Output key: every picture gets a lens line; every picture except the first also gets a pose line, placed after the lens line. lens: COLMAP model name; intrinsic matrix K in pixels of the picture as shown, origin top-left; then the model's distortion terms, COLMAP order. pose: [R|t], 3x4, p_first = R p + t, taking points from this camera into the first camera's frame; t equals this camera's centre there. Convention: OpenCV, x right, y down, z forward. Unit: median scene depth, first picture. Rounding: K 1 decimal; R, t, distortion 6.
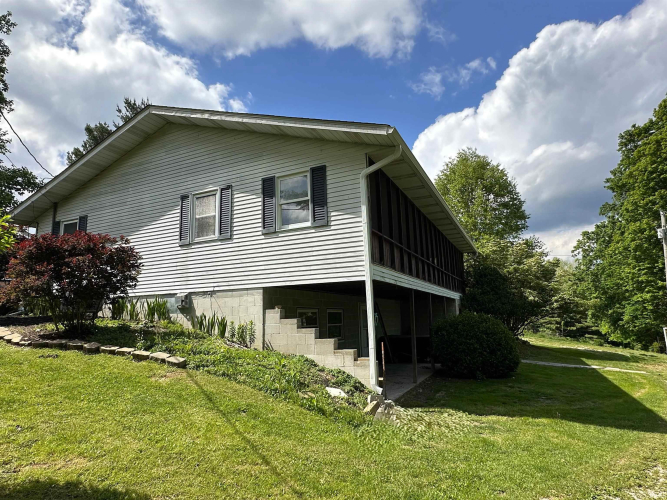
lens RADIAL K [[387.9, 0, 332.4], [0, 387.9, 250.6], [0, 0, 1]] dist [0.001704, 0.000081]
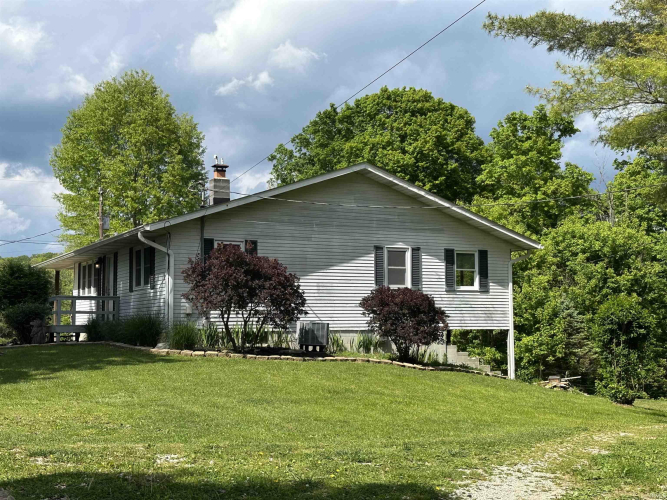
lens RADIAL K [[890.9, 0, 332.7], [0, 890.9, 249.4], [0, 0, 1]] dist [0.070407, 0.000000]
pose [[0.615736, 0.088772, 0.782936, -2.741287], [-0.150135, 0.988647, 0.005977, -0.137147], [-0.773517, -0.121227, 0.622073, -0.604042]]
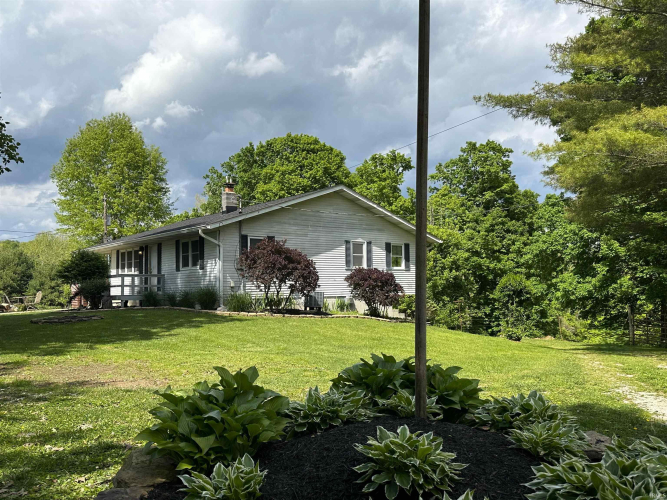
lens RADIAL K [[581.1, 0, 335.1], [0, 581.1, 251.8], [0, 0, 1]] dist [0.068455, 0.000321]
pose [[0.437178, 0.075391, 0.896210, -2.959599], [-0.156599, 0.987640, -0.006692, -0.070187], [-0.885637, -0.137420, 0.443580, -0.139355]]
